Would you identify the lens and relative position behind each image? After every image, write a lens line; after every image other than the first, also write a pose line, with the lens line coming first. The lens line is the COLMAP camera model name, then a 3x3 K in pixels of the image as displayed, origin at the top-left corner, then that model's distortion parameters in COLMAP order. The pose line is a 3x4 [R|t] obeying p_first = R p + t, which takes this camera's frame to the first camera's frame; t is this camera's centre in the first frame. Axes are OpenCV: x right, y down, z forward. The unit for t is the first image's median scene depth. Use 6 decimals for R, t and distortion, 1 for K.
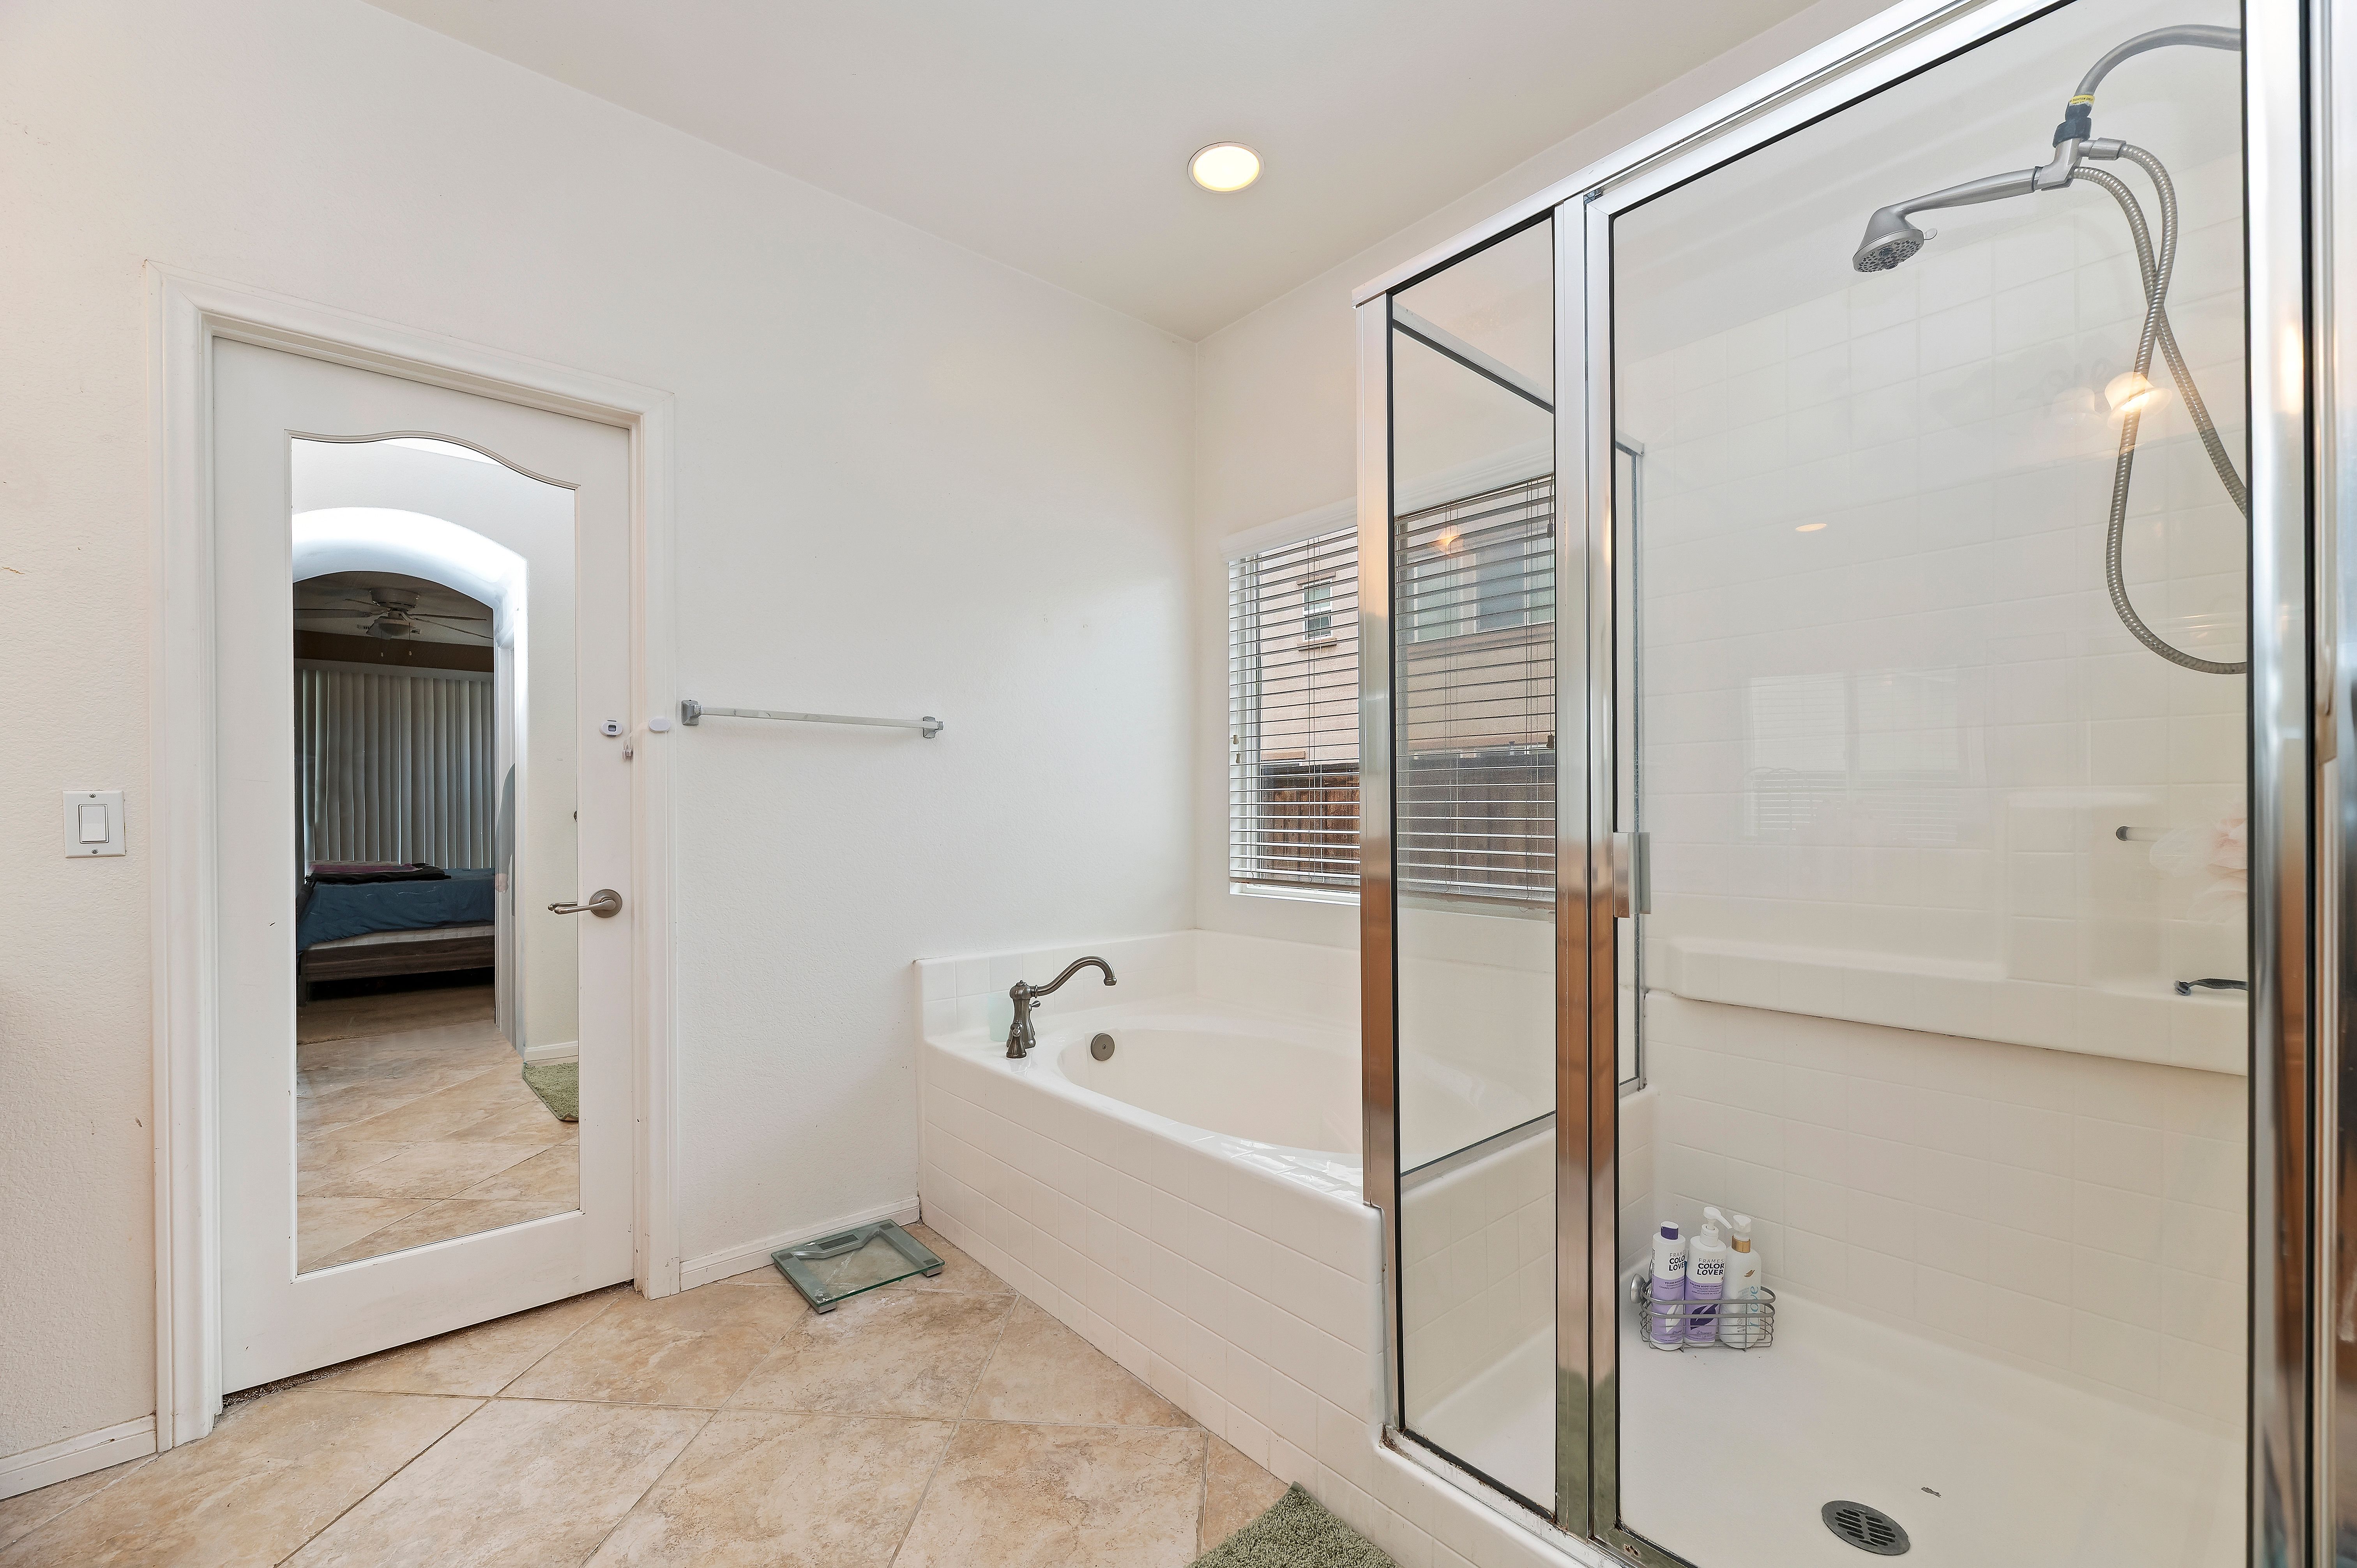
lens RADIAL K [[969.2, 0, 1177.3], [0, 969.2, 803.4], [0, 0, 1]] dist [0.004106, -0.001140]
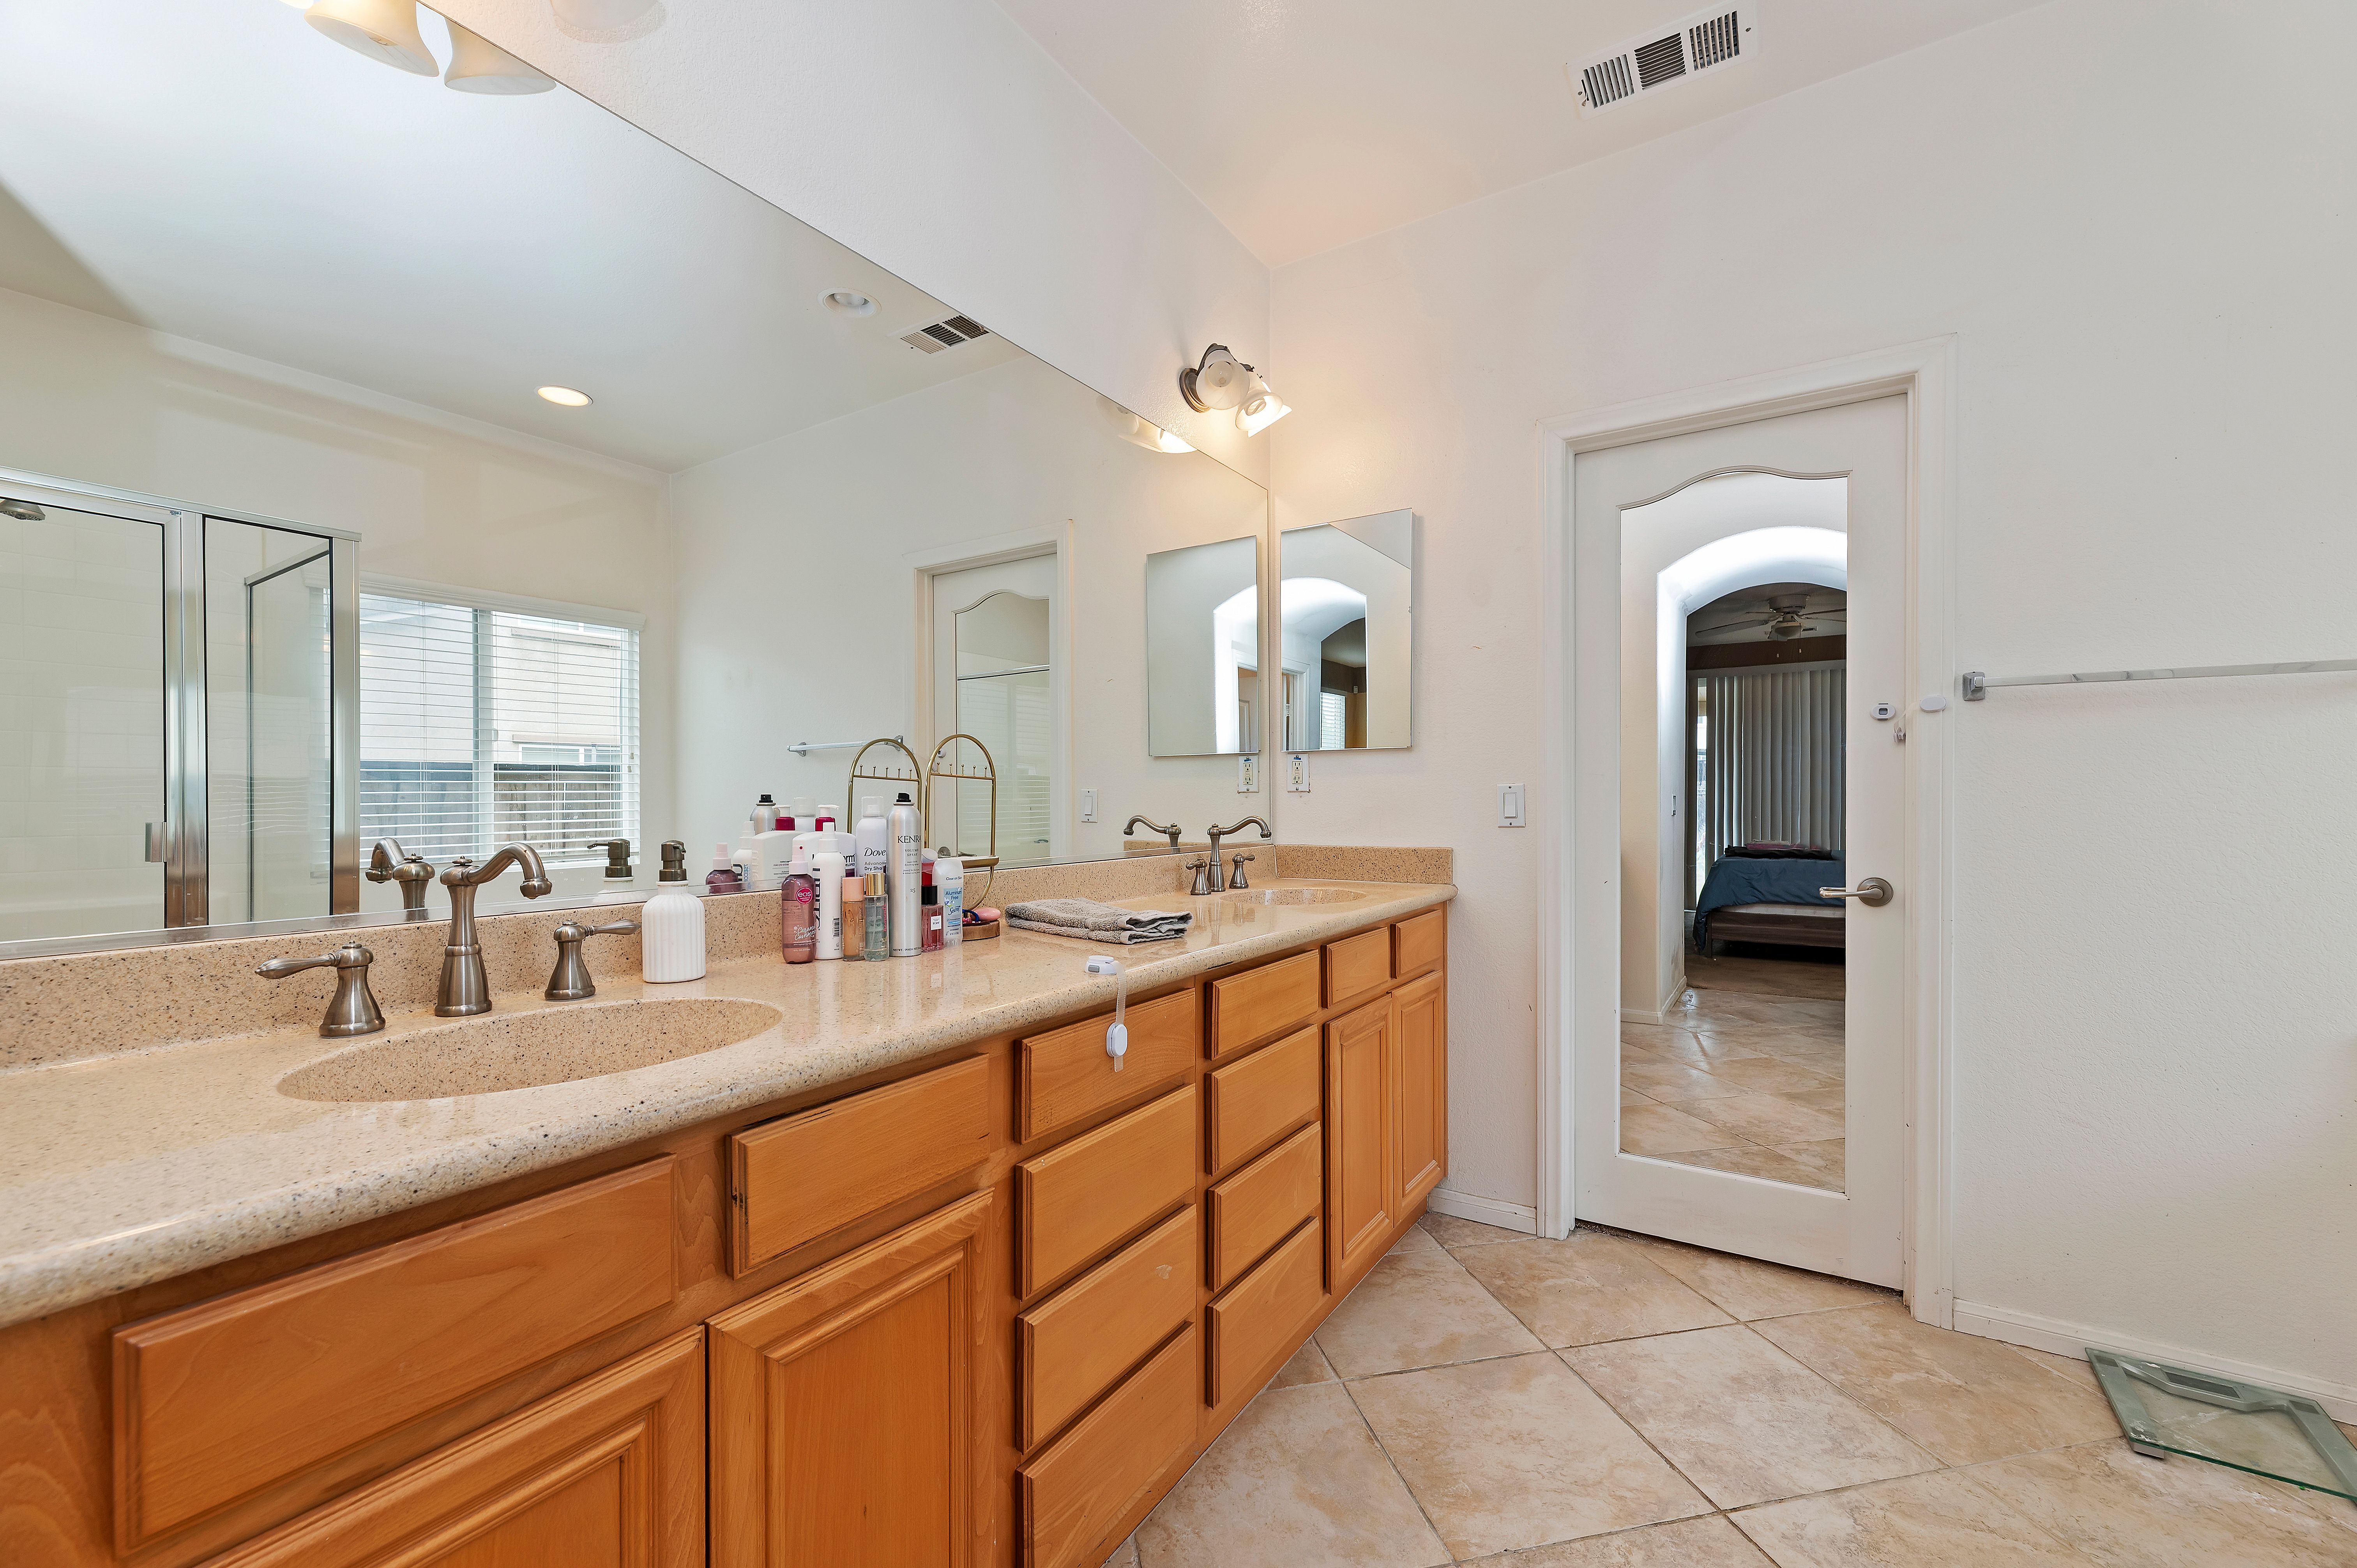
lens RADIAL K [[969.2, 0, 1167.7], [0, 969.2, 787.5], [0, 0, 1]] dist [0.004106, -0.001140]
pose [[0.275952, -0.007521, -0.961142, 0.161699], [0.007598, 0.999955, -0.005643, -0.001783], [0.961141, -0.005746, 0.275997, 0.052561]]
